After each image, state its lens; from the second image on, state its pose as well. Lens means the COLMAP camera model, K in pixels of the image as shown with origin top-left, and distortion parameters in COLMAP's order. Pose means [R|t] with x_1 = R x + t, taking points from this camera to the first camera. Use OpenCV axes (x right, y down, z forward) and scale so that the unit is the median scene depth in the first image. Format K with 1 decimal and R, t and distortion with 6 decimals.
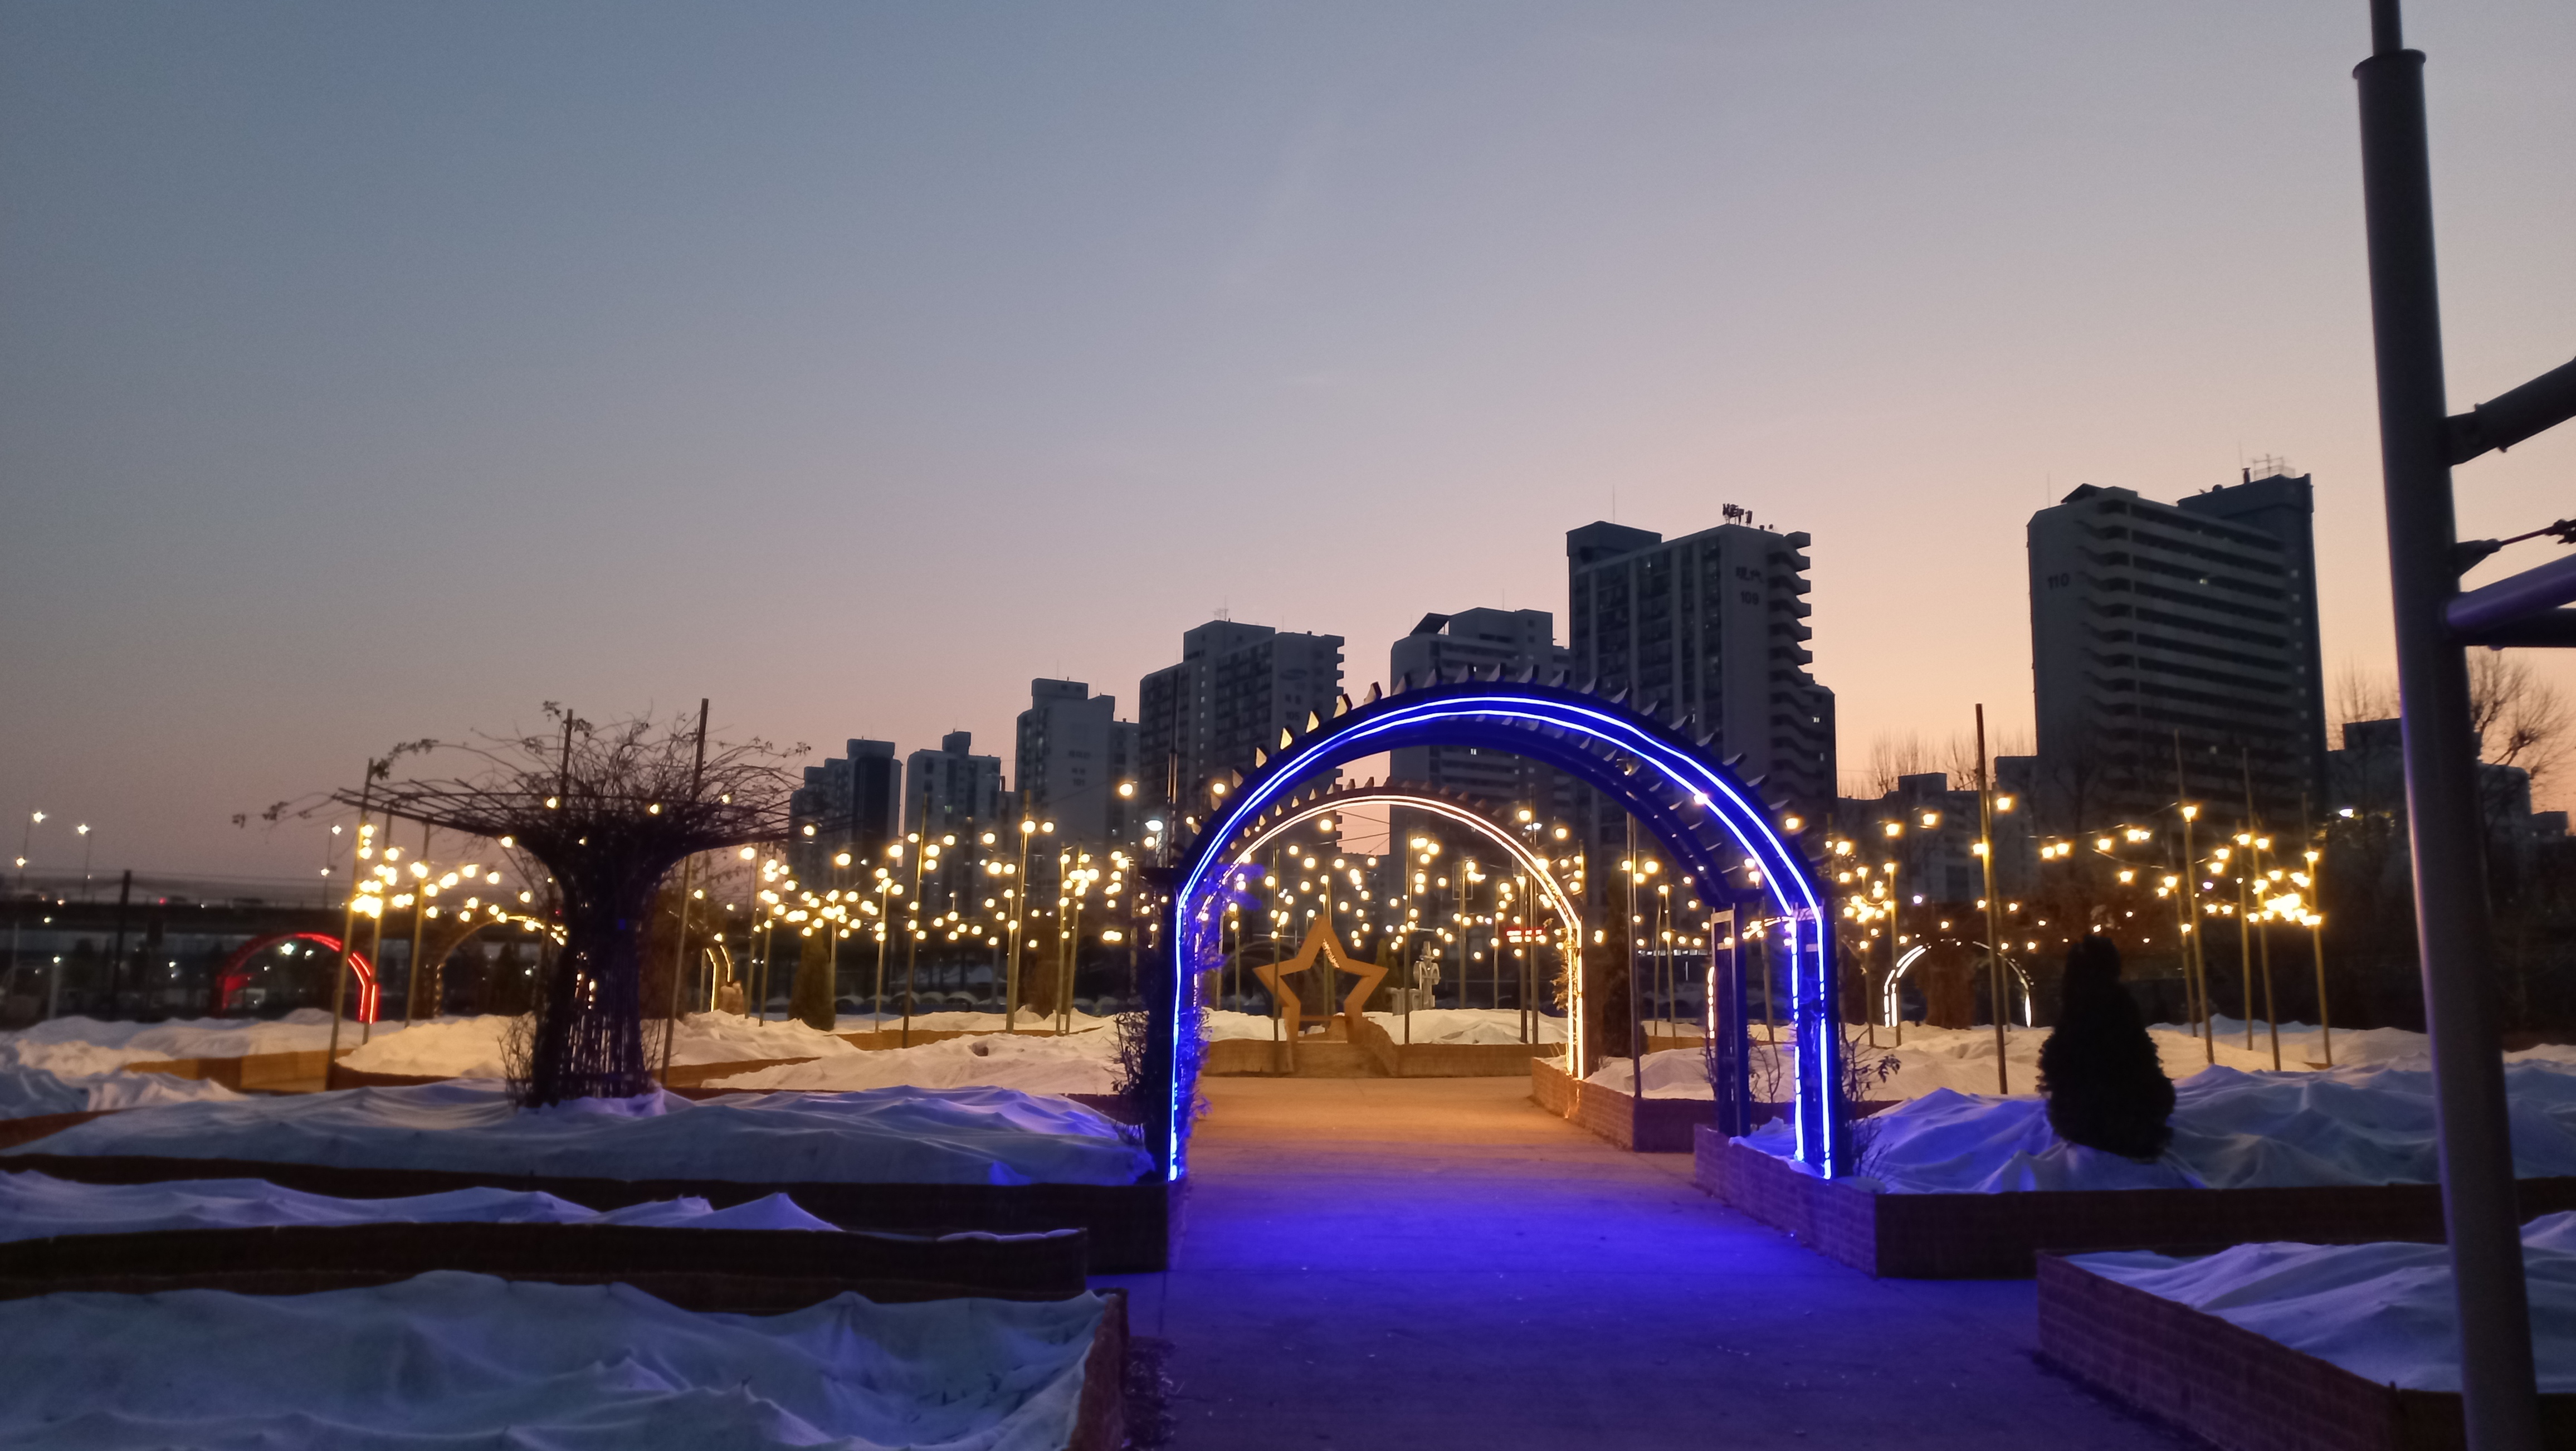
lens RADIAL K [[1904.1, 0, 1276.2], [0, 1904.1, 733.9], [0, 0, 1]] dist [0.079884, -0.039497]
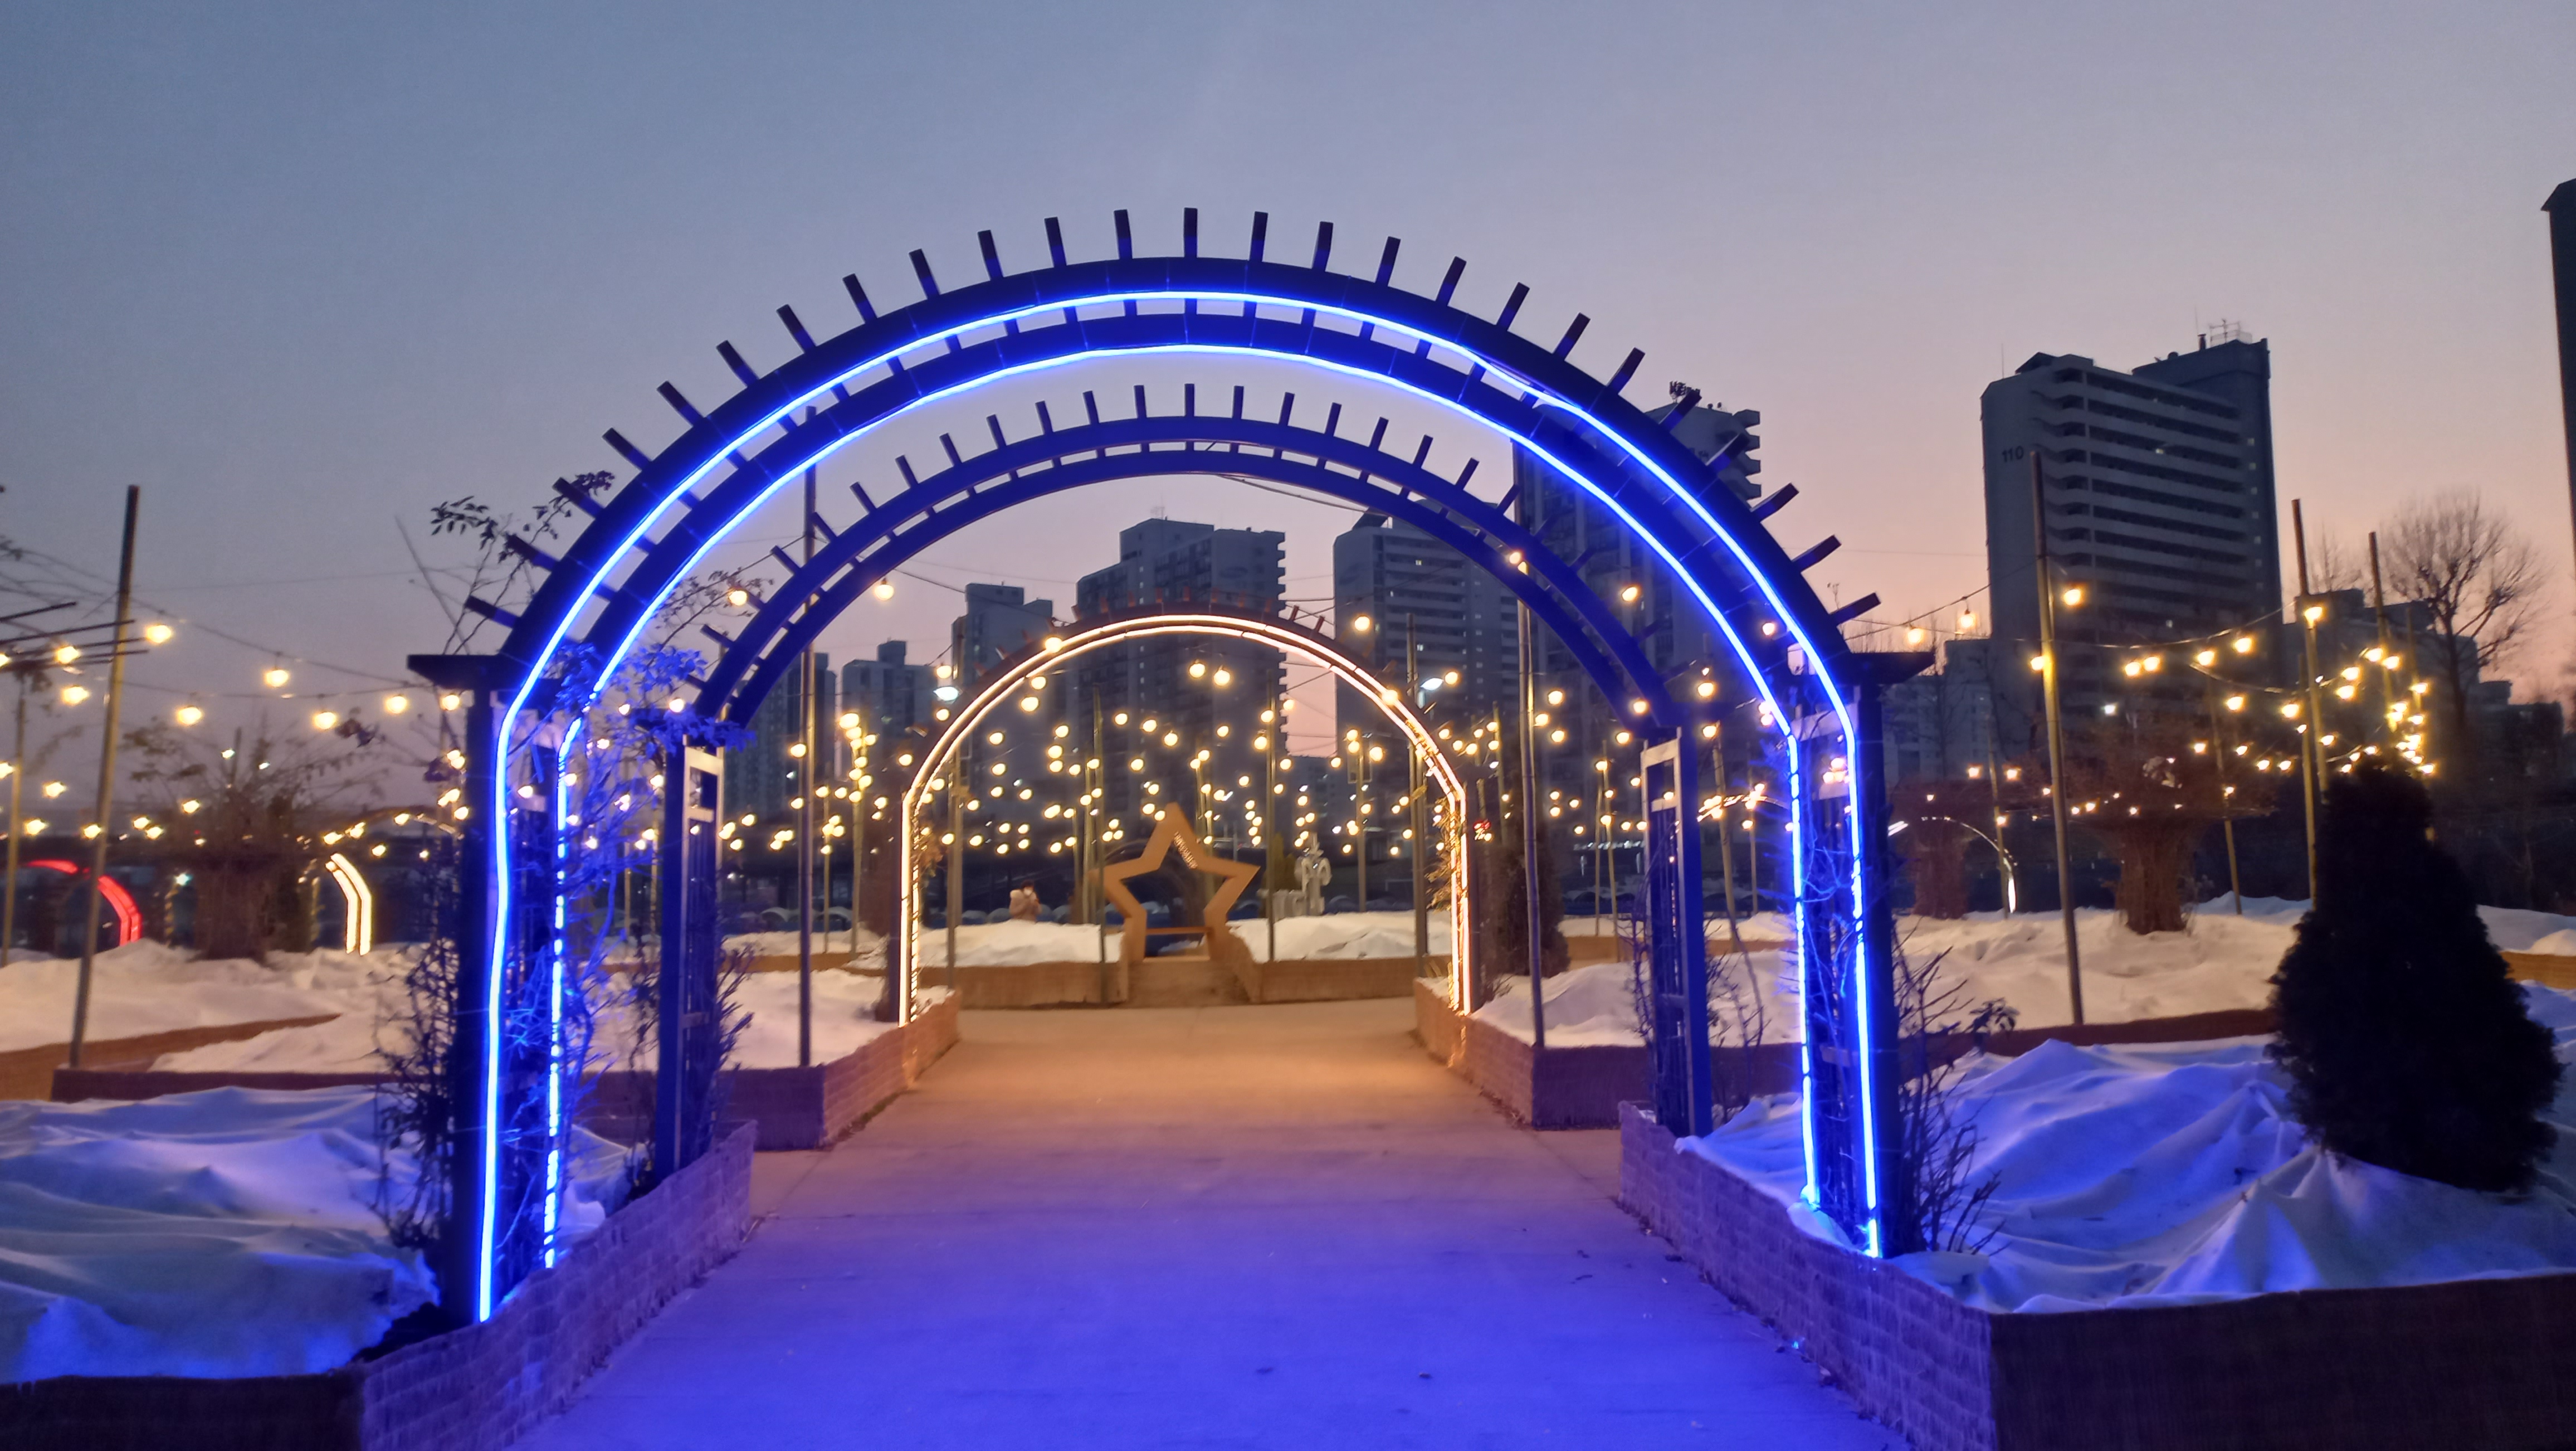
lens RADIAL K [[1904.1, 0, 1273.8], [0, 1904.1, 730.6], [0, 0, 1]] dist [0.079884, -0.039497]
pose [[0.999425, -0.025500, 0.022368, 0.049262], [0.024404, 0.998550, 0.047984, 0.027565], [-0.023559, -0.047410, 0.998598, 0.201847]]
